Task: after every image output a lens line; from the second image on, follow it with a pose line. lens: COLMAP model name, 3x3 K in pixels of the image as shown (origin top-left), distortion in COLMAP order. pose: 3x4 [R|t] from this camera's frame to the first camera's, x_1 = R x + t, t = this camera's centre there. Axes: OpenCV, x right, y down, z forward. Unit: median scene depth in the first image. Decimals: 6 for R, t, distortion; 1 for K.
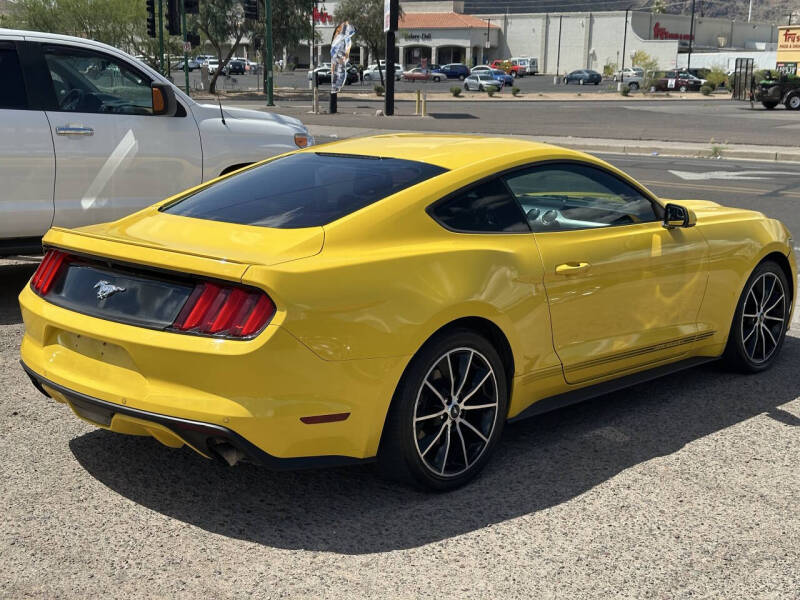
lens RADIAL K [[1141.7, 0, 402.3], [0, 1141.7, 300.8], [0, 0, 1]] dist [0.099858, 0.000000]
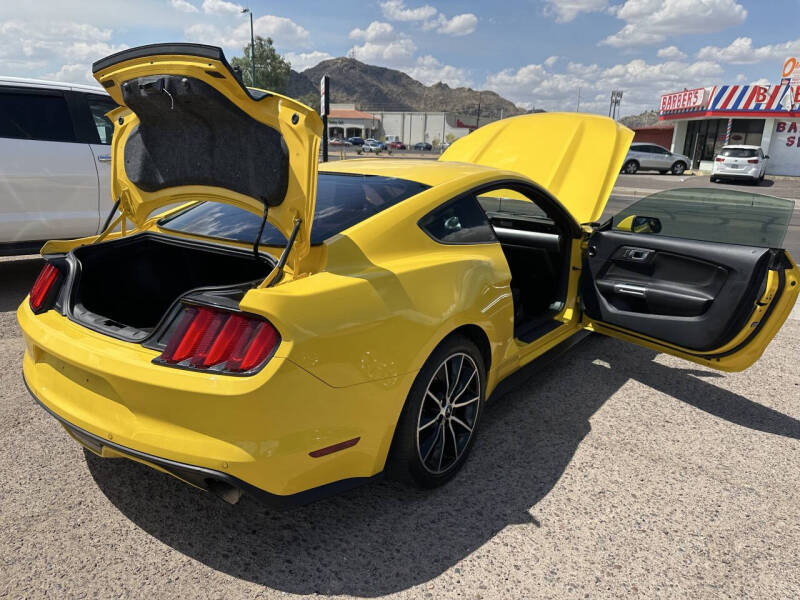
lens RADIAL K [[576.9, 0, 401.7], [0, 576.9, 298.4], [0, 0, 1]] dist [0.006871, -0.023571]
pose [[0.991800, -0.015607, 0.126839, -0.063223], [0.007463, 0.997894, 0.064434, -0.043777], [-0.127578, -0.062959, 0.989828, 0.472472]]
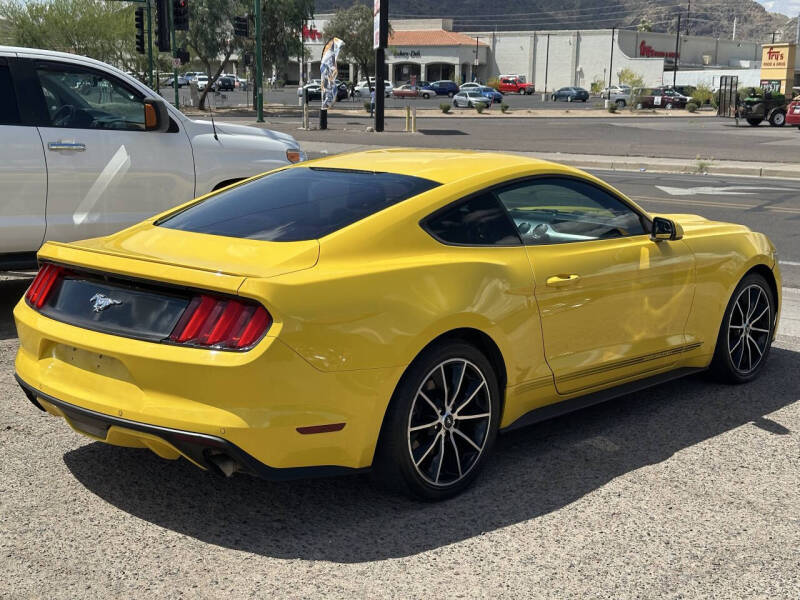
lens RADIAL K [[1141.7, 0, 421.6], [0, 1141.7, 296.6], [0, 0, 1]] dist [0.099858, 0.000000]
pose [[0.999663, -0.003711, 0.025686, -0.003383], [0.004162, 0.999838, -0.017519, 0.003596], [-0.025617, 0.017620, 0.999517, -0.014714]]
